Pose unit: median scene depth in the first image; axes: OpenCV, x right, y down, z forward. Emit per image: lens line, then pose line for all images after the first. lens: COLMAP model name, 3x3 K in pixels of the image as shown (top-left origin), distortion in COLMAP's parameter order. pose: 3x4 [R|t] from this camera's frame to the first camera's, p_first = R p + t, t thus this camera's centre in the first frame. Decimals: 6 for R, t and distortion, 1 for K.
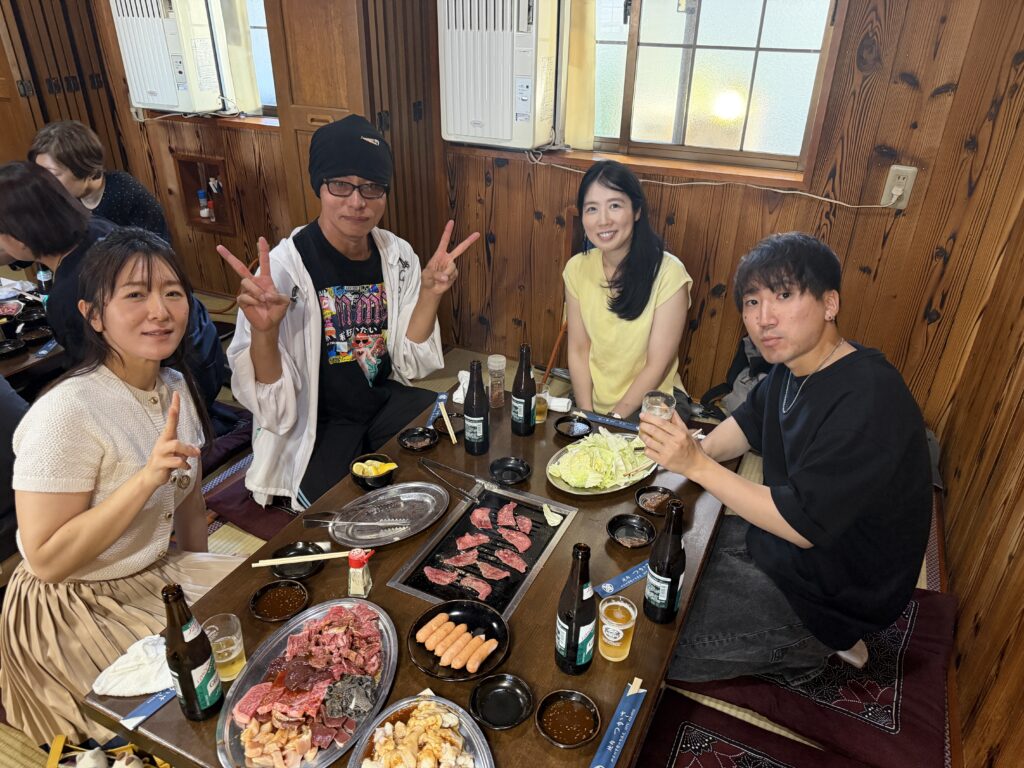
lens RADIAL K [[737.8, 0, 512.6], [0, 737.8, 384.9], [0, 0, 1]] dist [0.010068, -0.025813]
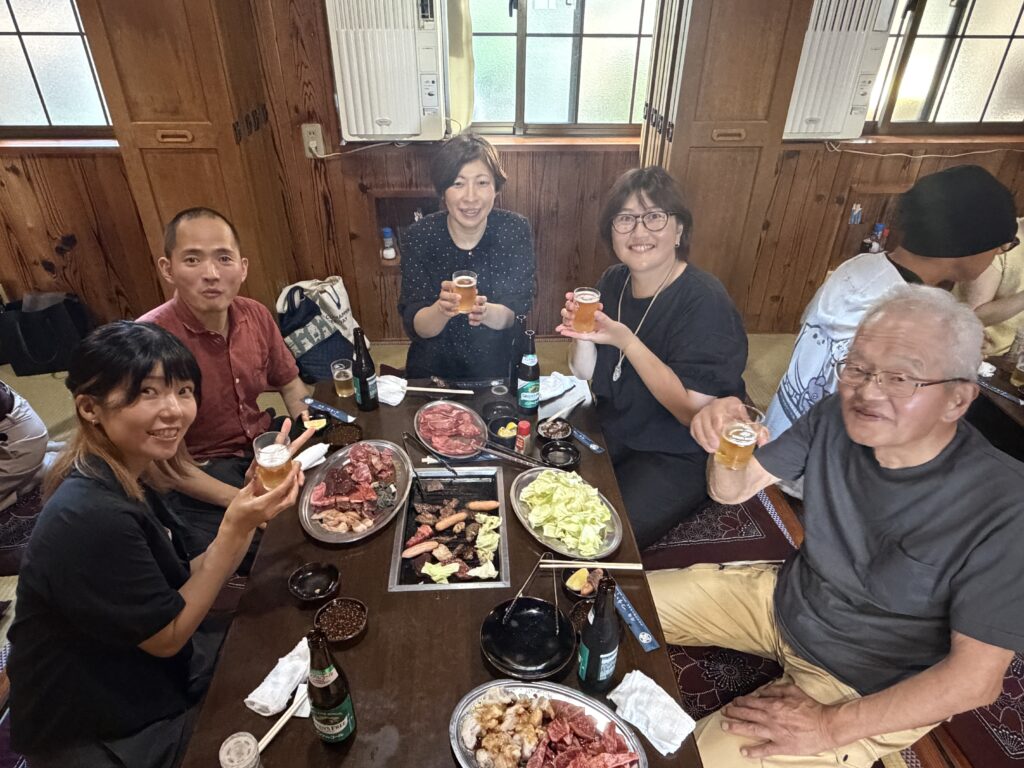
lens RADIAL K [[651.4, 0, 508.3], [0, 651.4, 352.7], [0, 0, 1]] dist [-0.000445, -0.000385]
pose [[0.878911, -0.244047, 0.409825, -0.443033], [0.232760, 0.969394, 0.078088, -0.102239], [-0.416339, 0.026758, 0.908816, 0.170593]]
